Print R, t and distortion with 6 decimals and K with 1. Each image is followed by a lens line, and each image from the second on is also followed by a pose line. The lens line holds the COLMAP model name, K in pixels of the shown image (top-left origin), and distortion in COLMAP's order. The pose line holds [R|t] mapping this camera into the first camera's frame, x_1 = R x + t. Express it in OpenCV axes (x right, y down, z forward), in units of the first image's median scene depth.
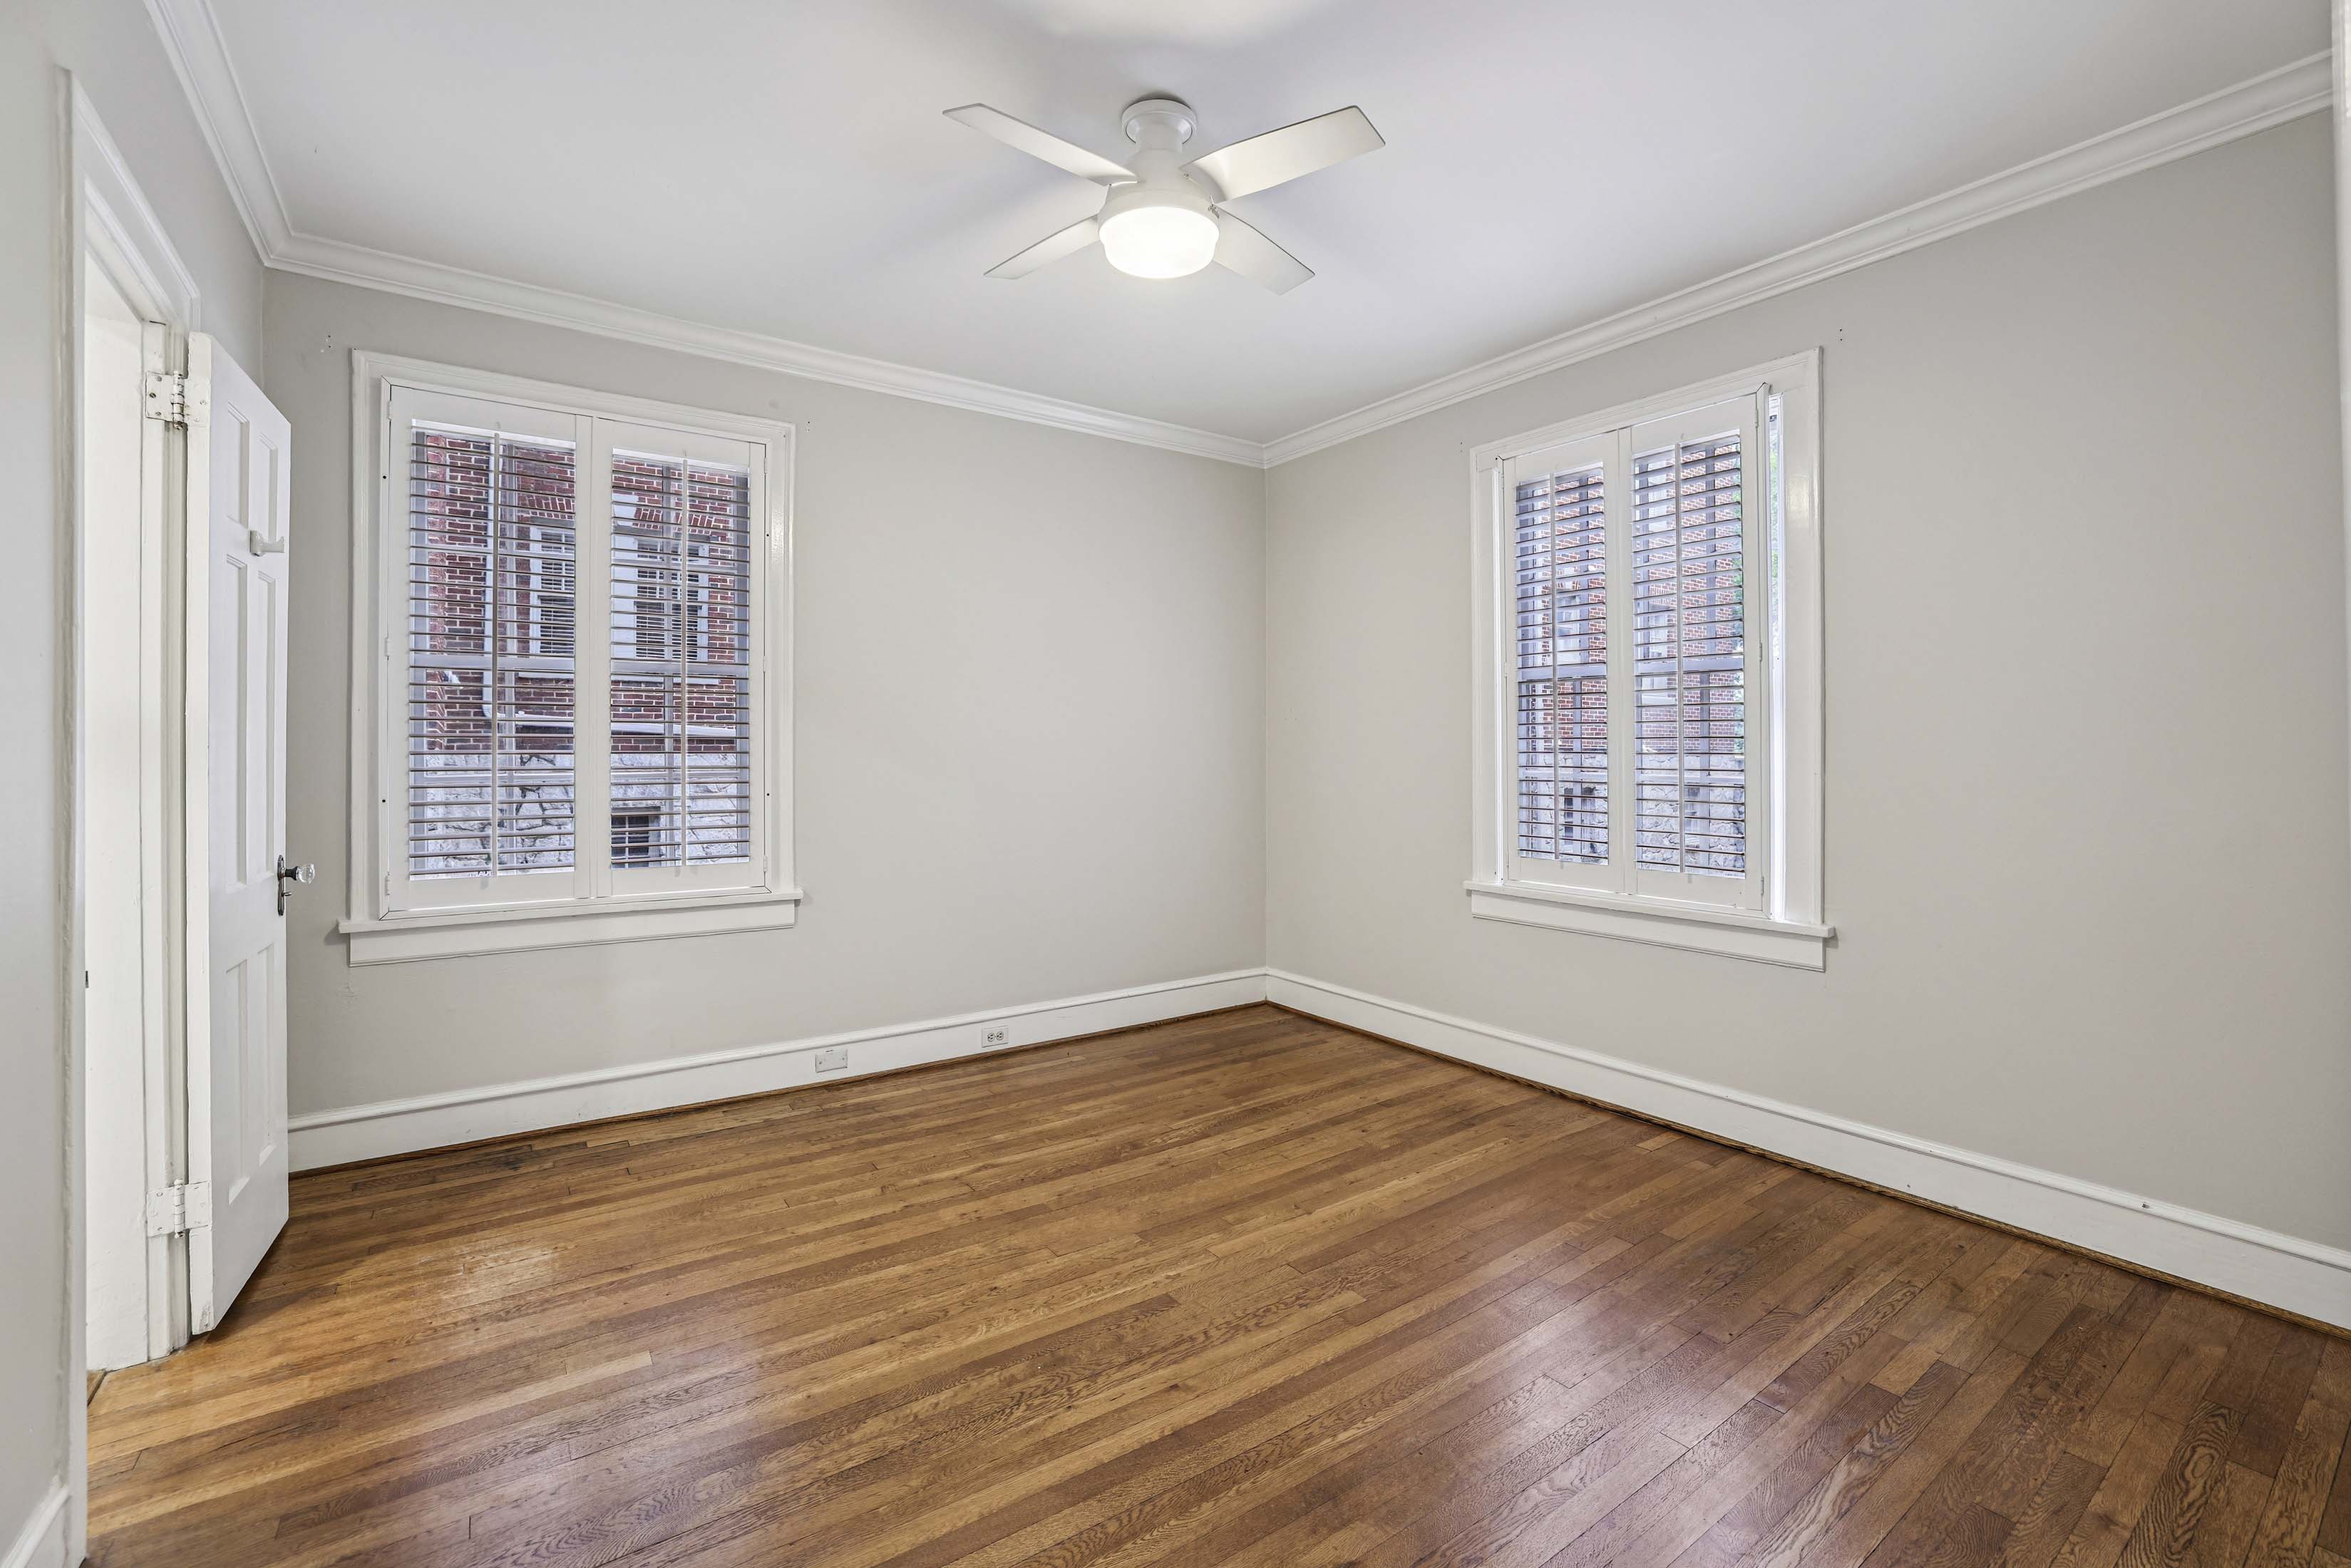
lens RADIAL K [[1002.3, 0, 1188.7], [0, 1002.3, 761.2], [0, 0, 1]] dist [-0.021277, 0.004427]
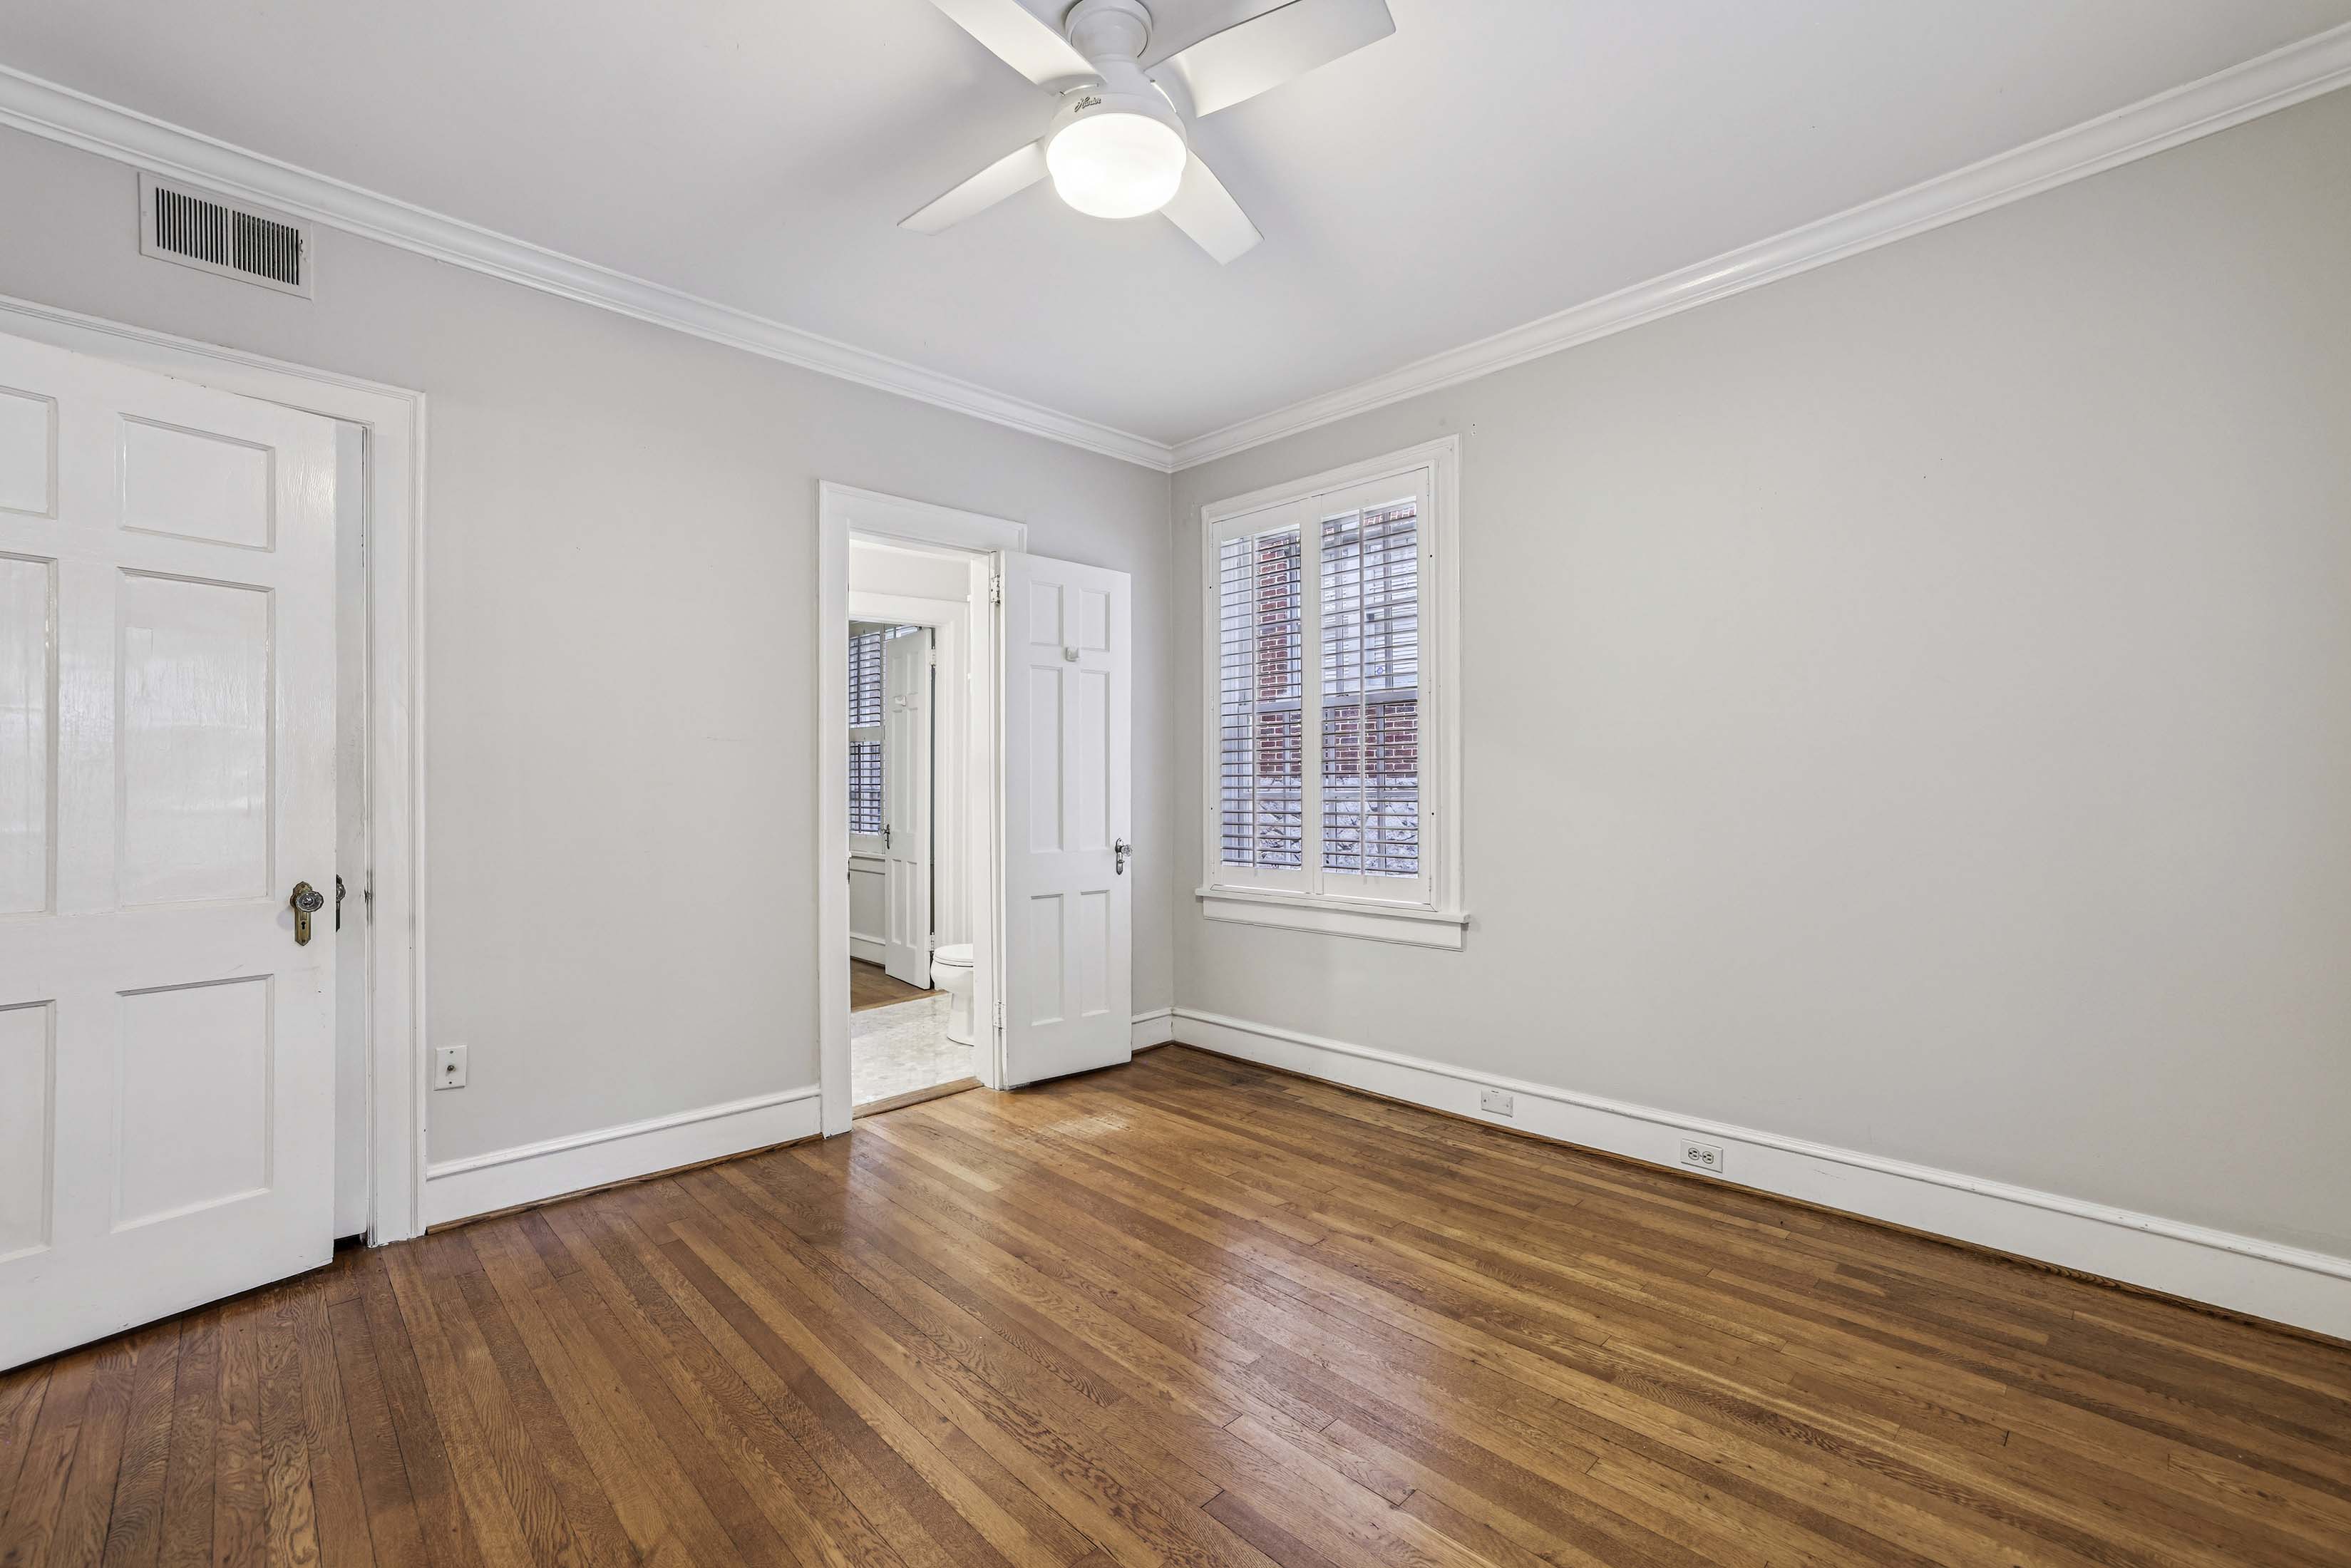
lens RADIAL K [[1002.3, 0, 1186.1], [0, 1002.3, 793.4], [0, 0, 1]] dist [-0.021277, 0.004427]
pose [[0.158515, -0.000112, -0.987357, 0.593529], [-0.002991, 0.999995, -0.000594, 0.017208], [0.987352, 0.003048, 0.158514, 0.664132]]
